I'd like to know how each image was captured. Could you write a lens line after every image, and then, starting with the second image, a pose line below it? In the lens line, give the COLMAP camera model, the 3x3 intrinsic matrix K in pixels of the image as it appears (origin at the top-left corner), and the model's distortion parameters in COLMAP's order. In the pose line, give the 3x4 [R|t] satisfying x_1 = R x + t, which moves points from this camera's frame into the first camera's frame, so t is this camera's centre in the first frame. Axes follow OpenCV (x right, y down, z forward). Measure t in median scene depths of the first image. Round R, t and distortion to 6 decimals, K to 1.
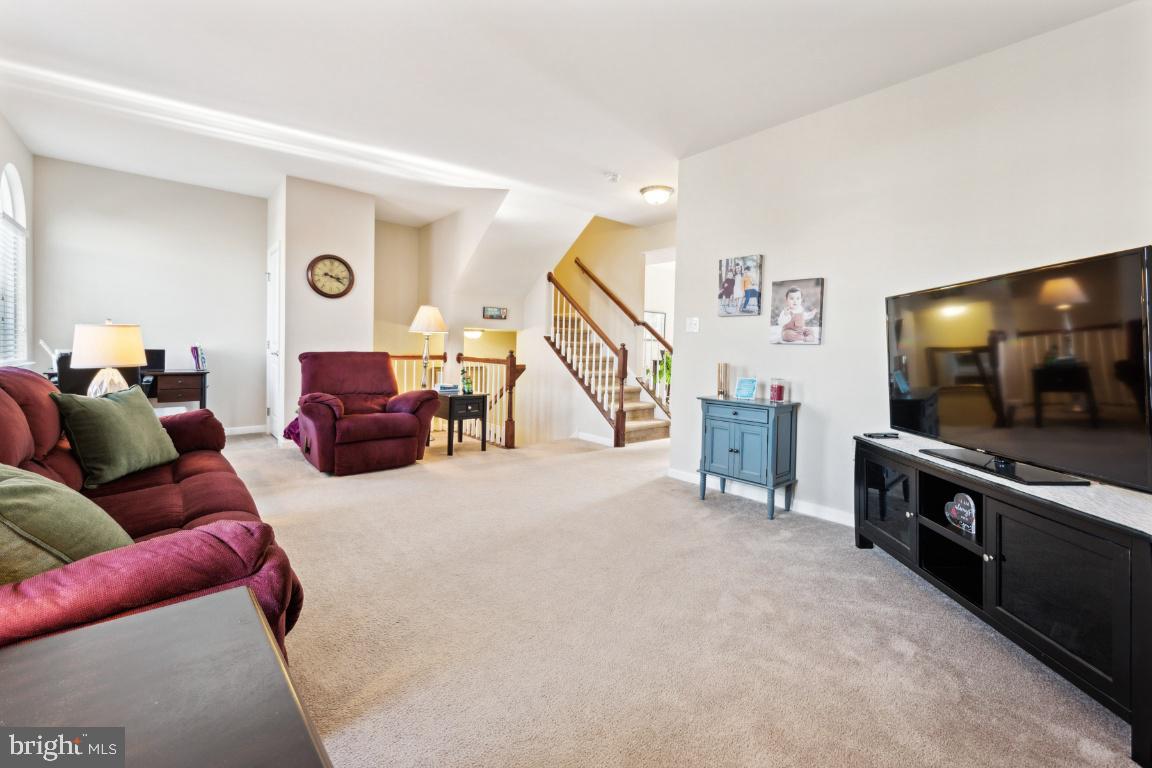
lens RADIAL K [[493.3, 0, 582.9], [0, 493.3, 349.2], [0, 0, 1]] dist [-0.000731, -0.000066]
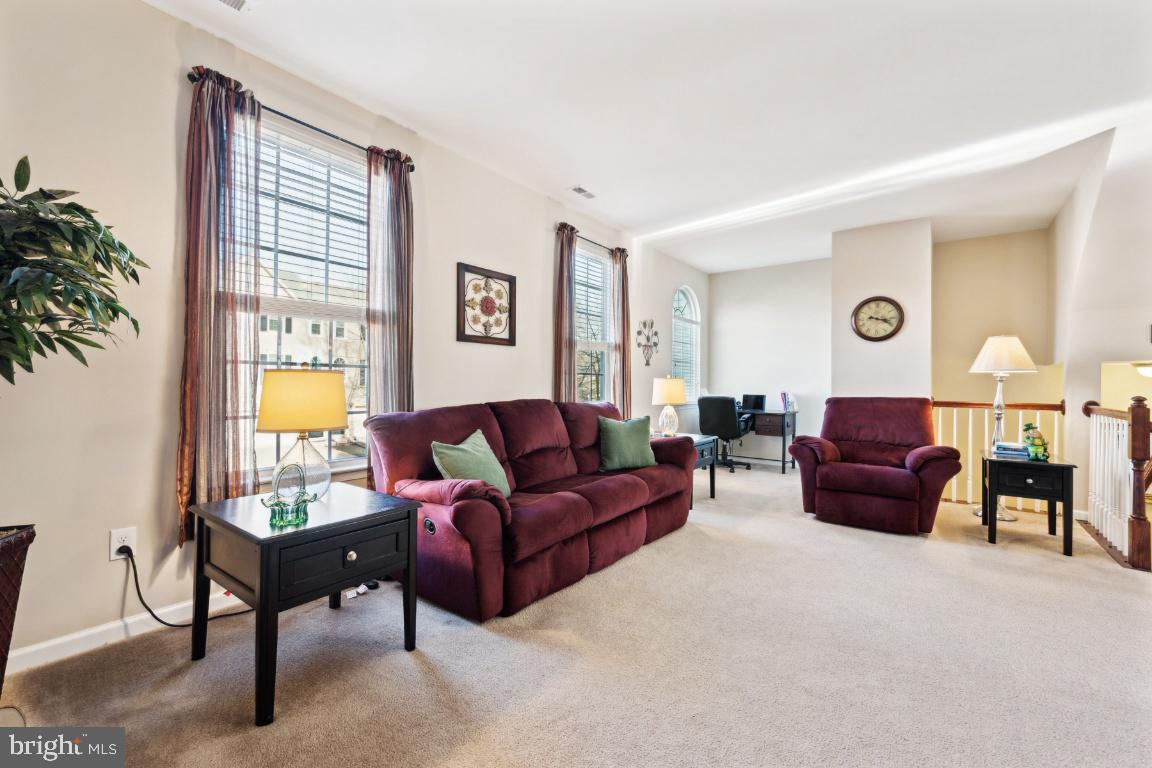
lens RADIAL K [[467.5, 0, 580.1], [0, 467.5, 384.3], [0, 0, 1]] dist [-0.004826, 0.000782]
pose [[0.185909, -0.023443, -0.982287, 0.271342], [-0.009314, 0.999628, -0.025620, 0.008190], [0.982523, 0.013912, 0.185622, 0.267742]]
